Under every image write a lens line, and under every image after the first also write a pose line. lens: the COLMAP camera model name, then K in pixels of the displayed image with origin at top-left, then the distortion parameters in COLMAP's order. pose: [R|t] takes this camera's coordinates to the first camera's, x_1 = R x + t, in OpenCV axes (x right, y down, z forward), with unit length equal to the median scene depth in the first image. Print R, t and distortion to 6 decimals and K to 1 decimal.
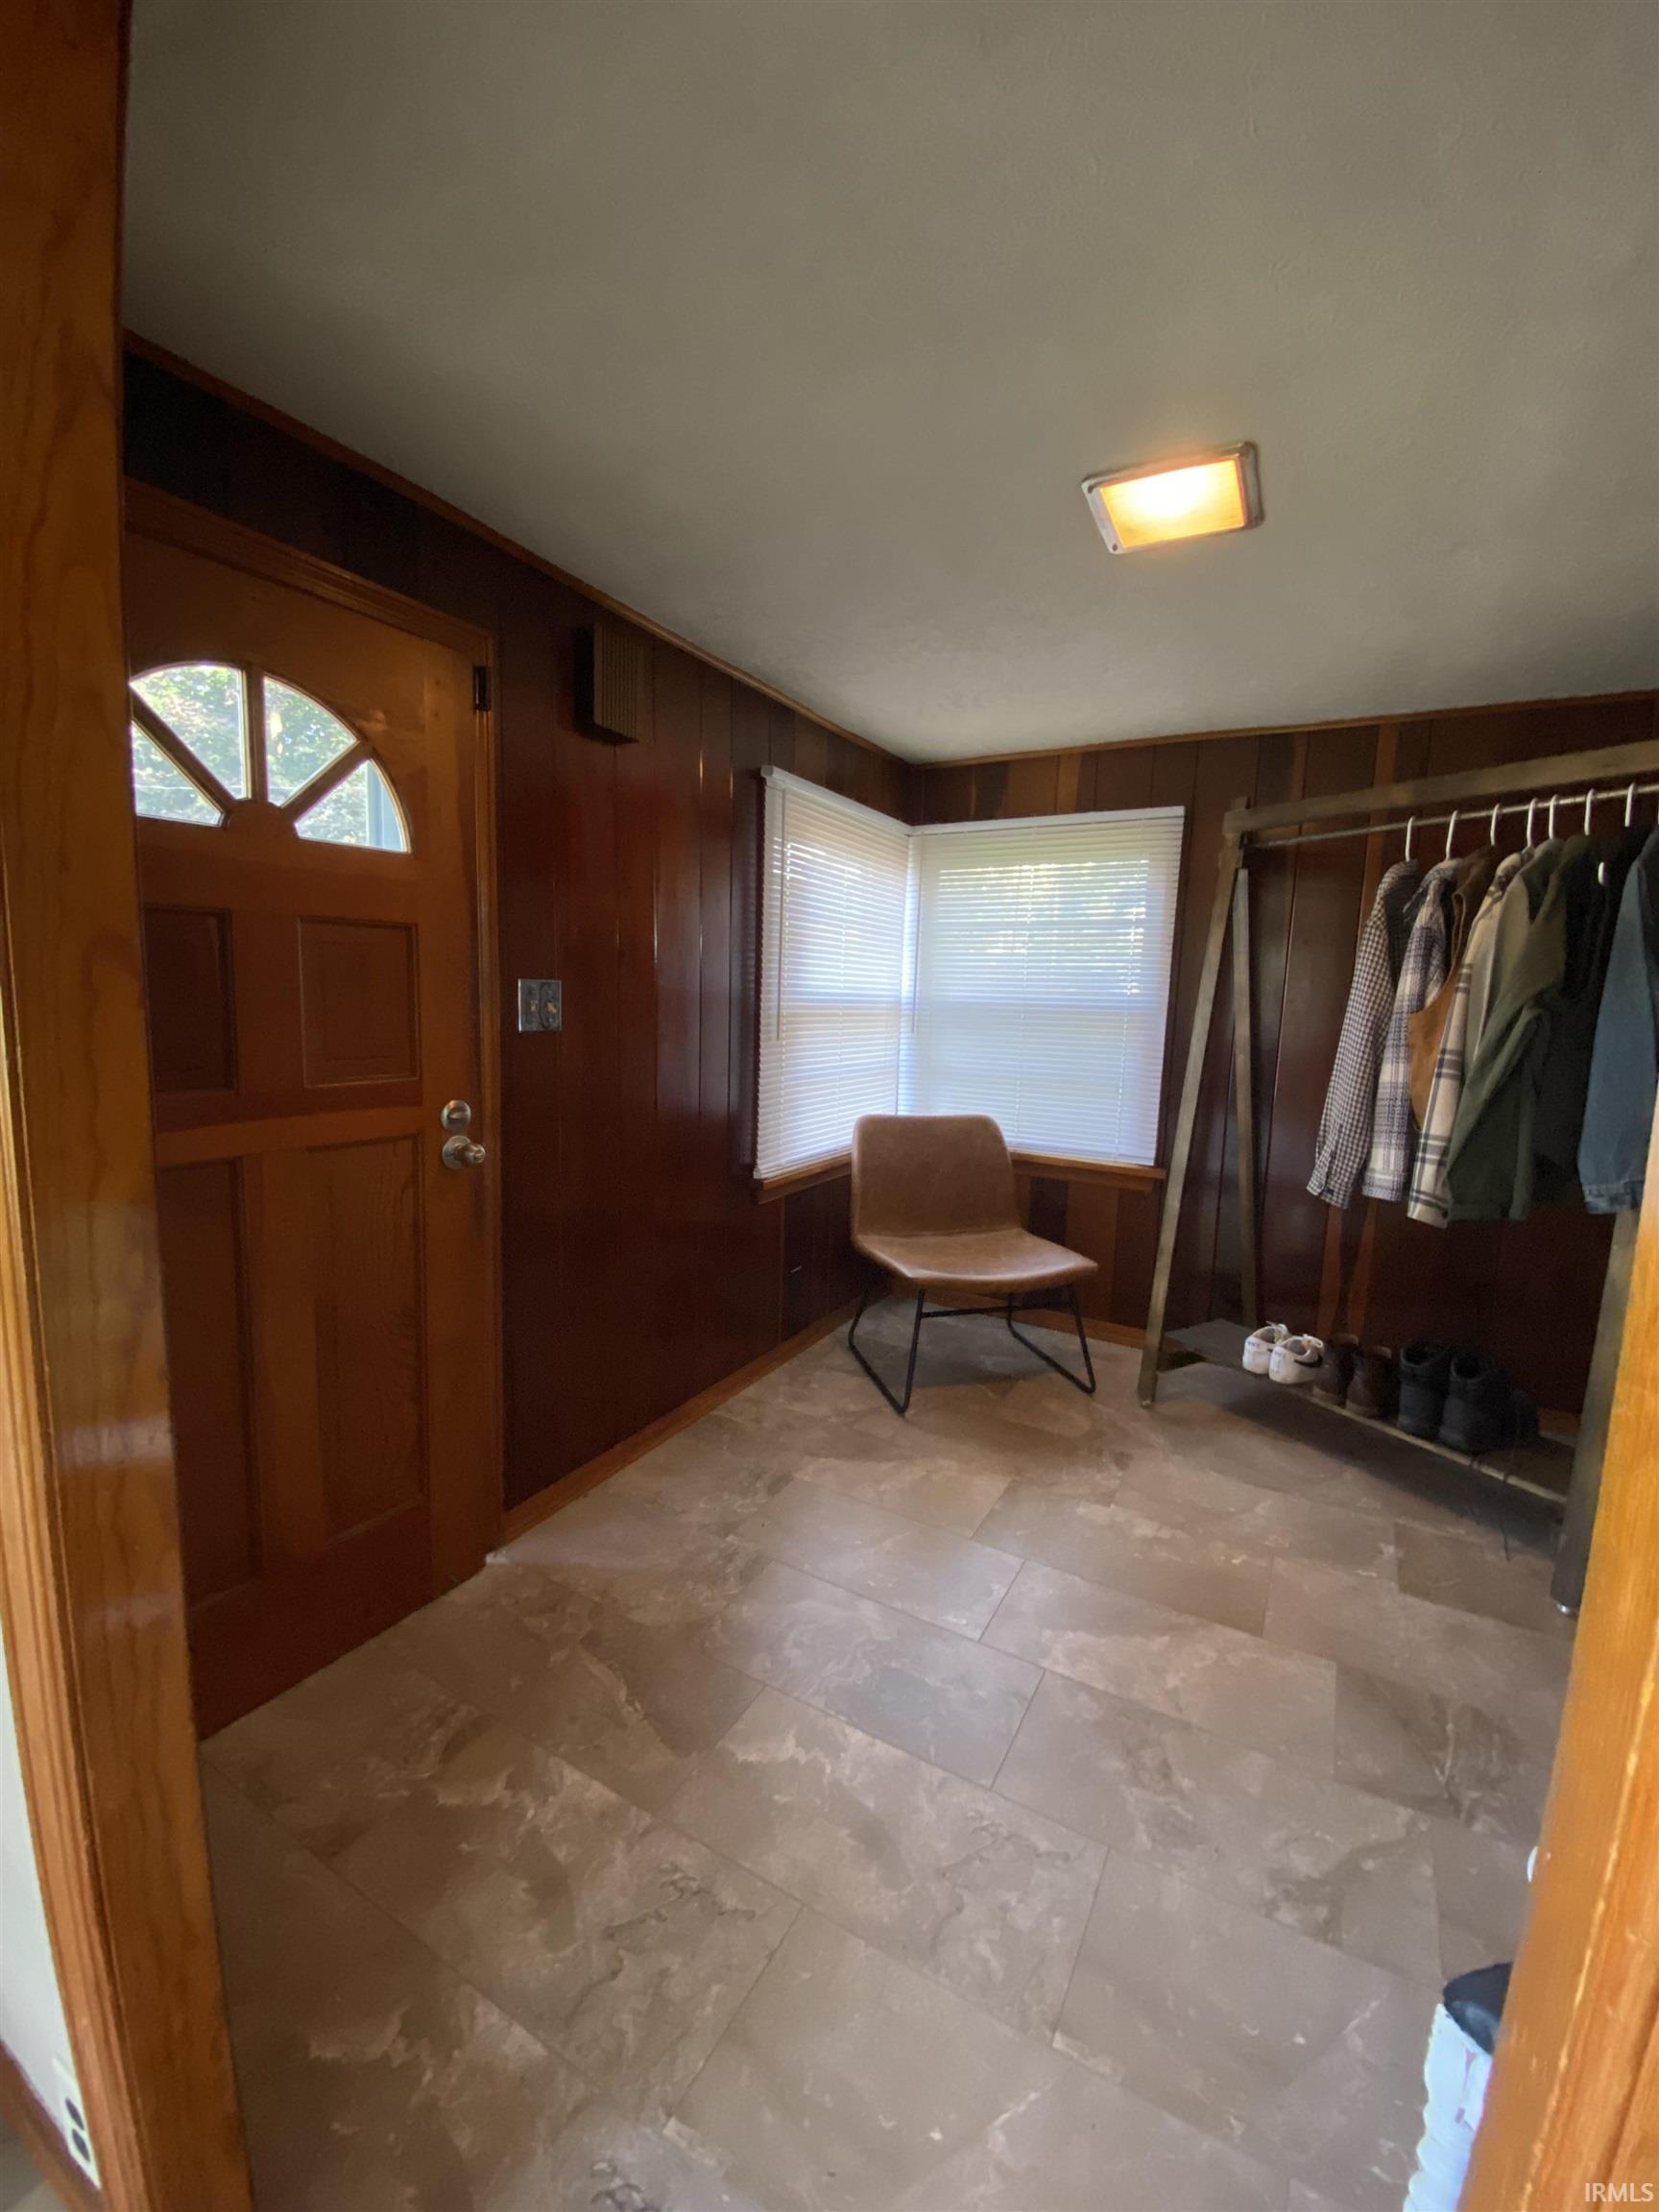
lens RADIAL K [[893.0, 0, 819.0], [0, 893.0, 1100.7], [0, 0, 1]] dist [-0.000950, -0.010308]
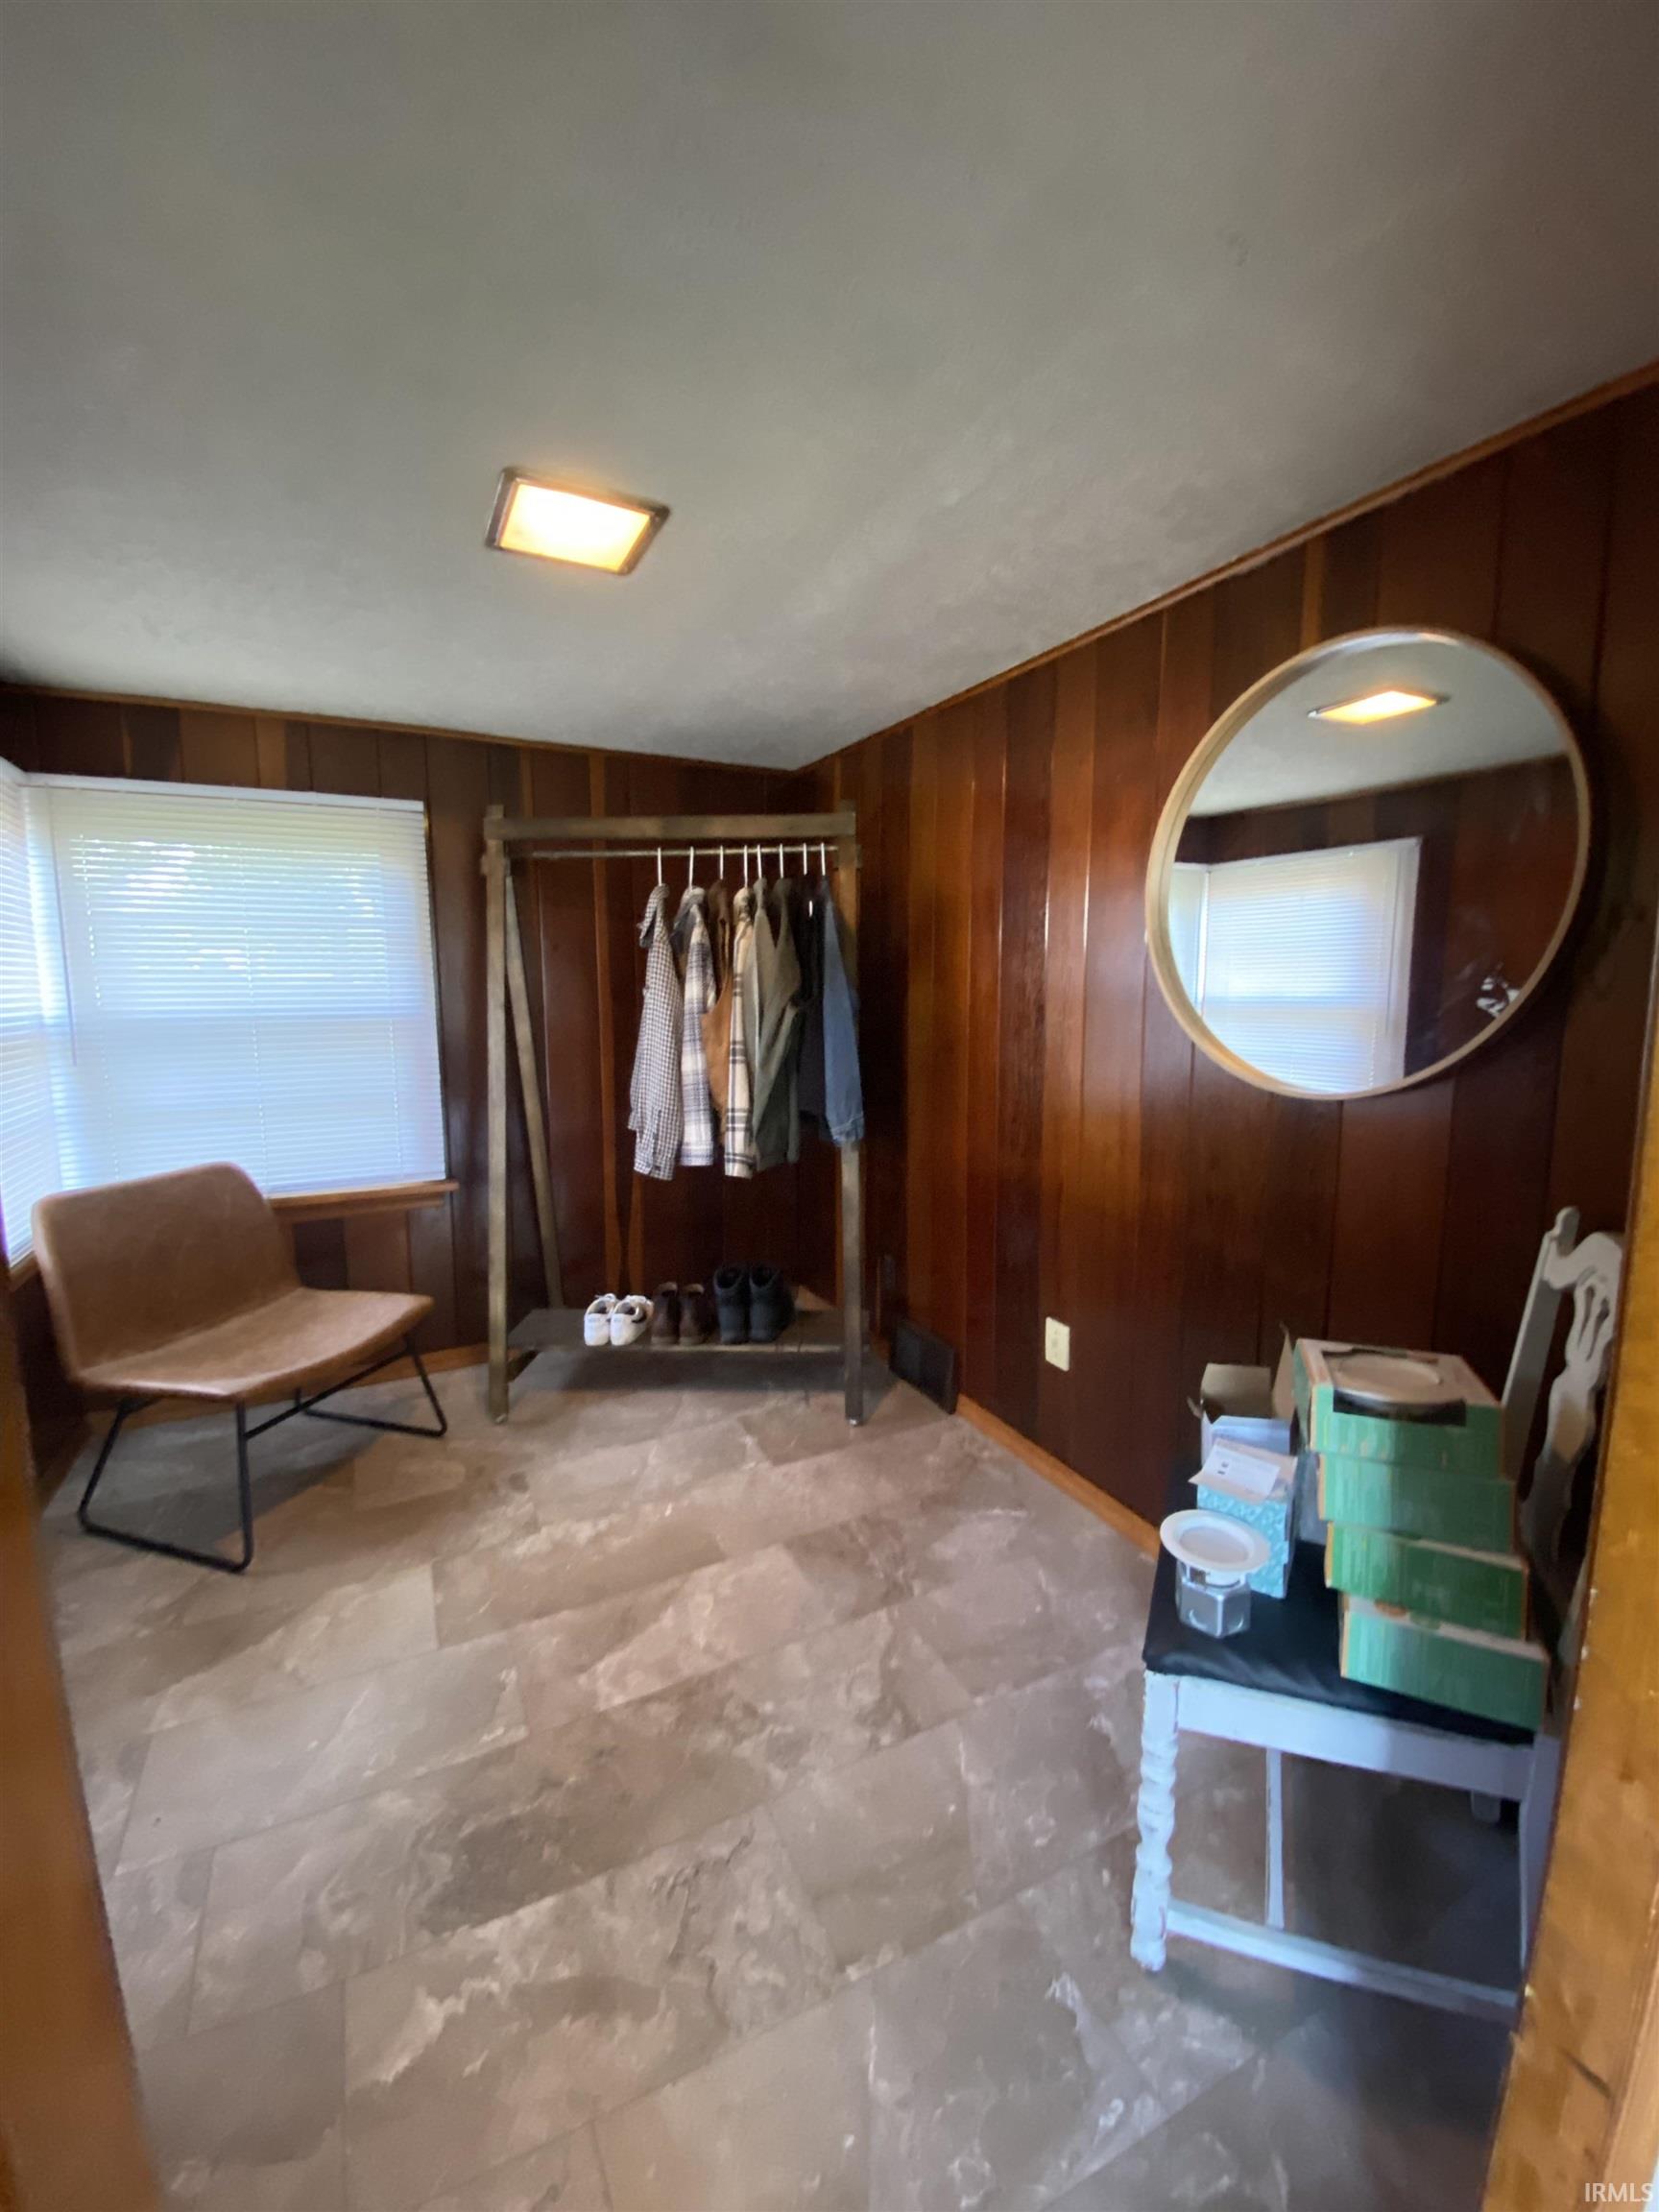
lens RADIAL K [[893.0, 0, 857.9], [0, 893.0, 1078.4], [0, 0, 1]] dist [-0.000950, -0.010308]
pose [[0.540716, -0.131467, 0.830869, -0.236178], [0.126633, 0.989178, 0.074105, -0.067783], [-0.831619, 0.065146, 0.551512, 0.135752]]
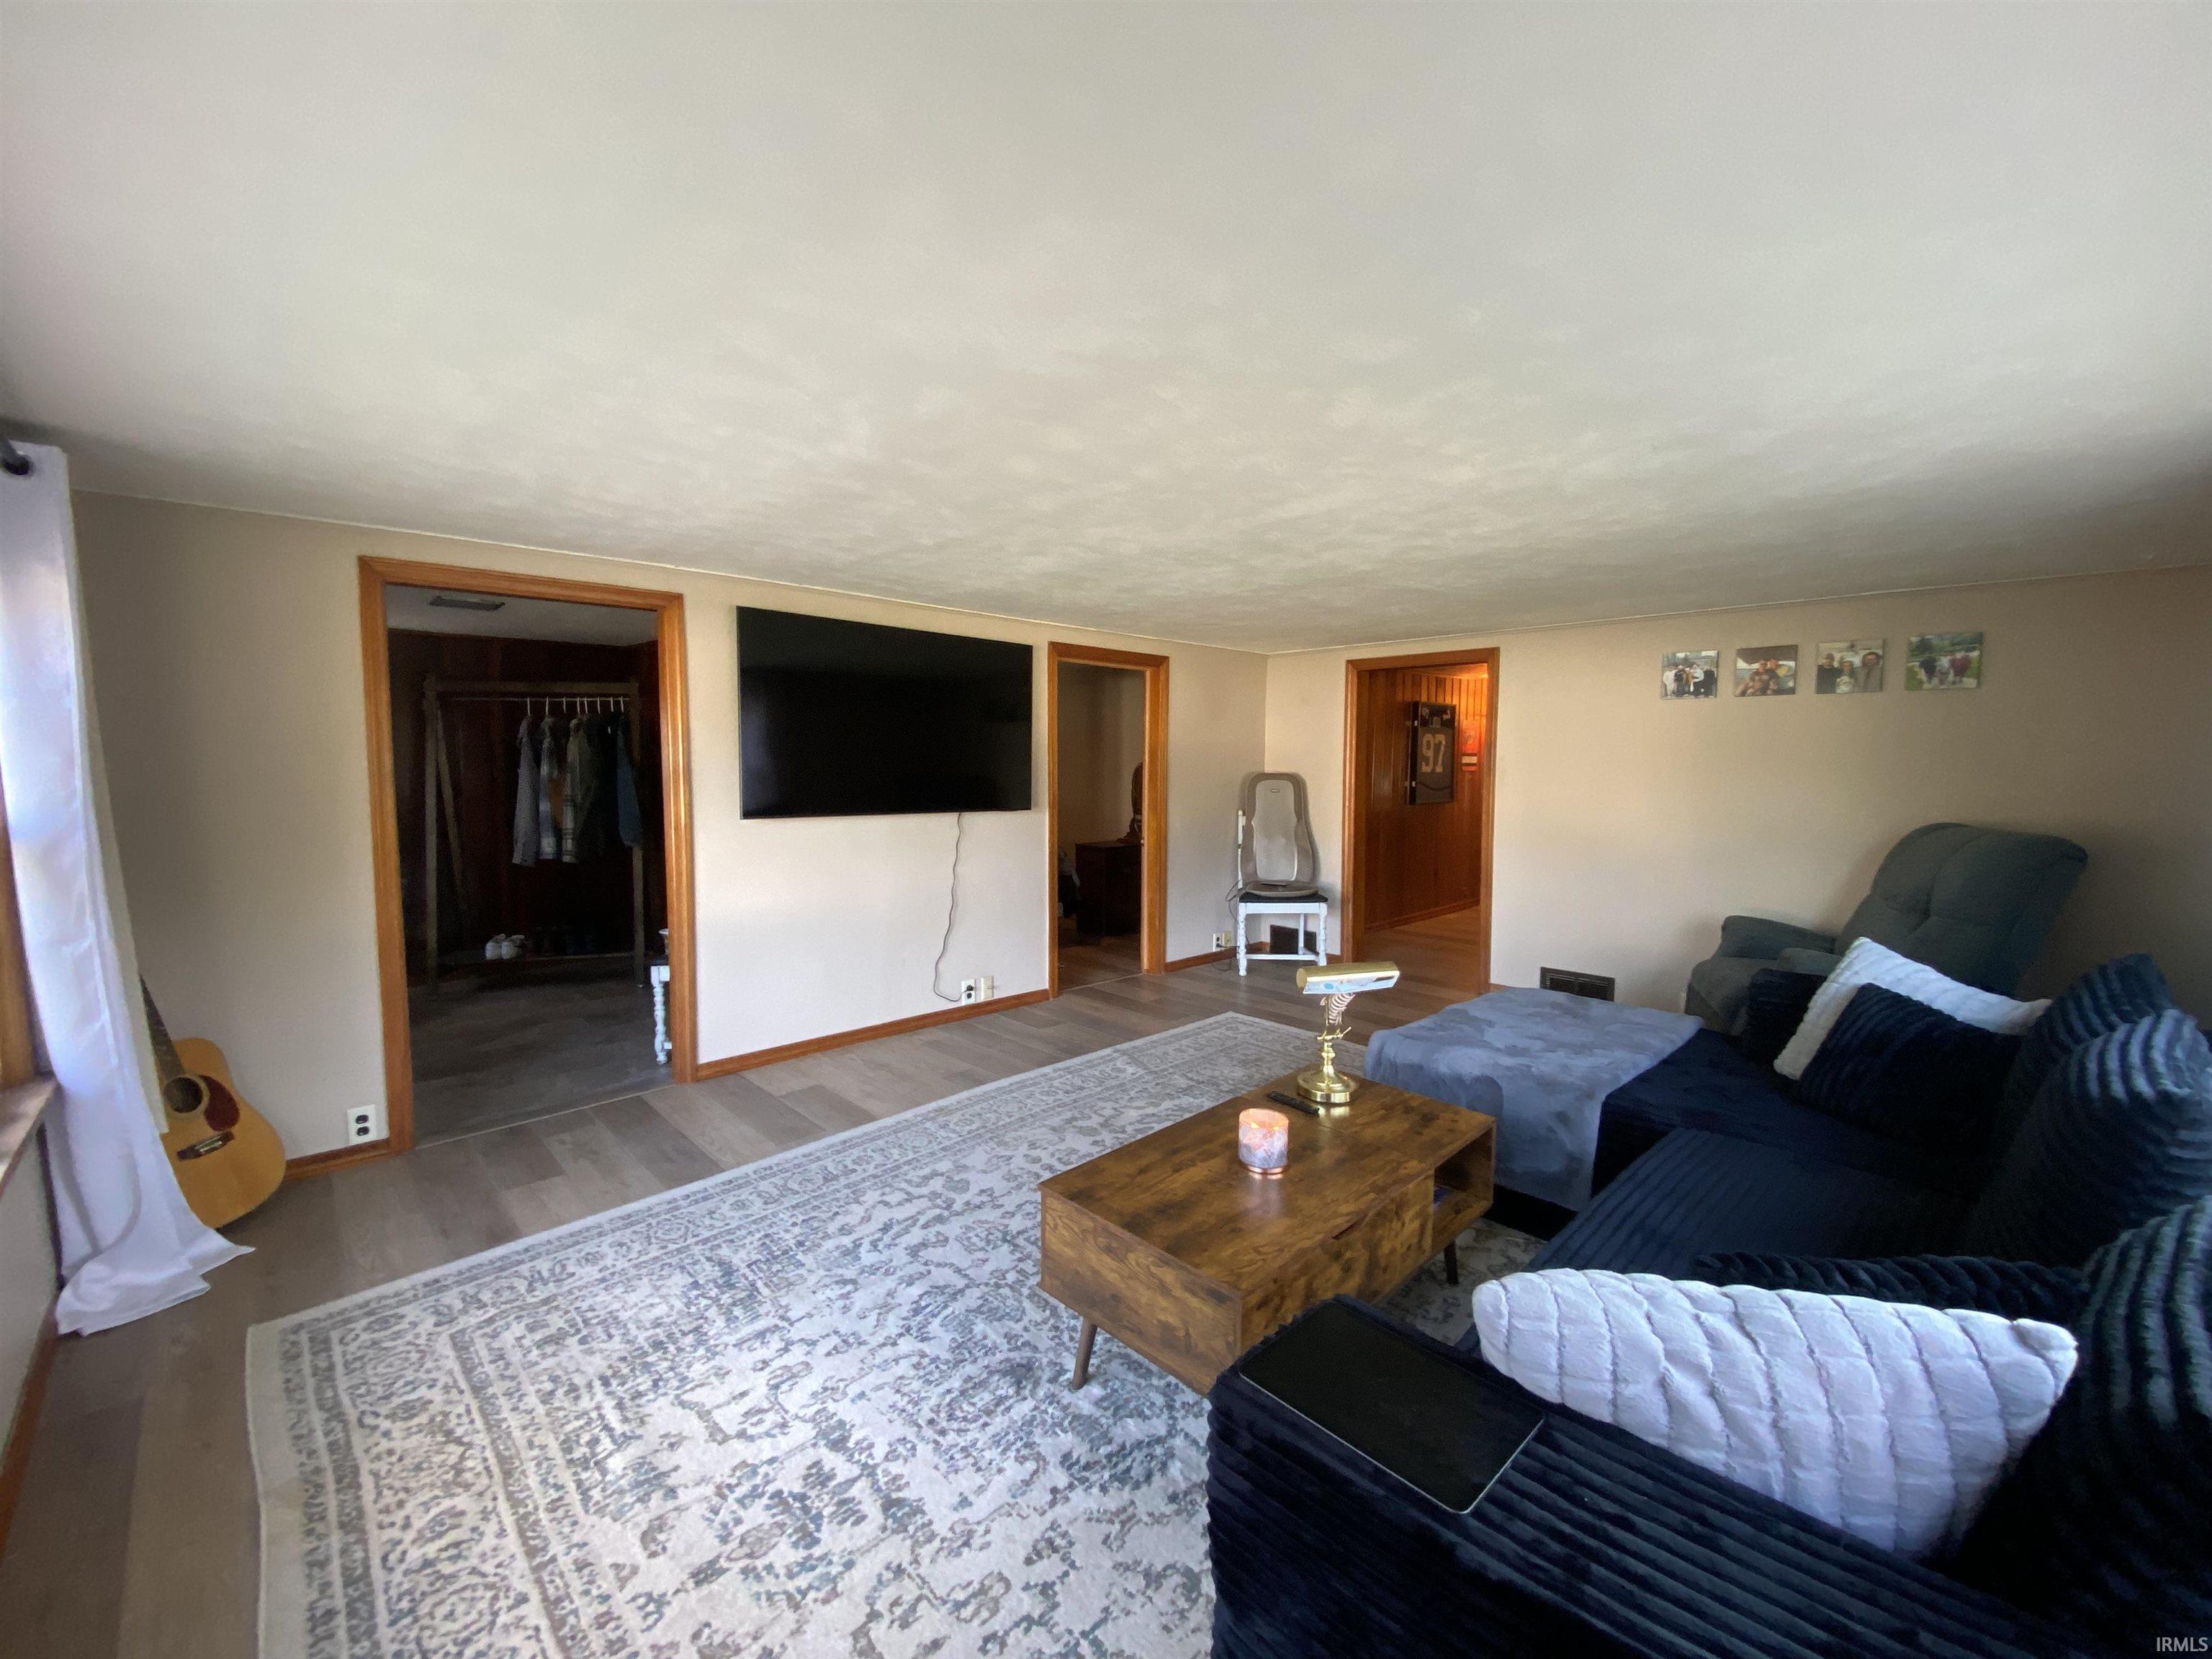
lens RADIAL K [[893.0, 0, 1111.4], [0, 893.0, 806.6], [0, 0, 1]] dist [-0.000950, -0.010308]
pose [[0.285232, -0.097836, 0.953452, -1.177389], [0.129348, 0.989605, 0.062851, 0.015576], [-0.949690, 0.105400, 0.294922, -1.131527]]
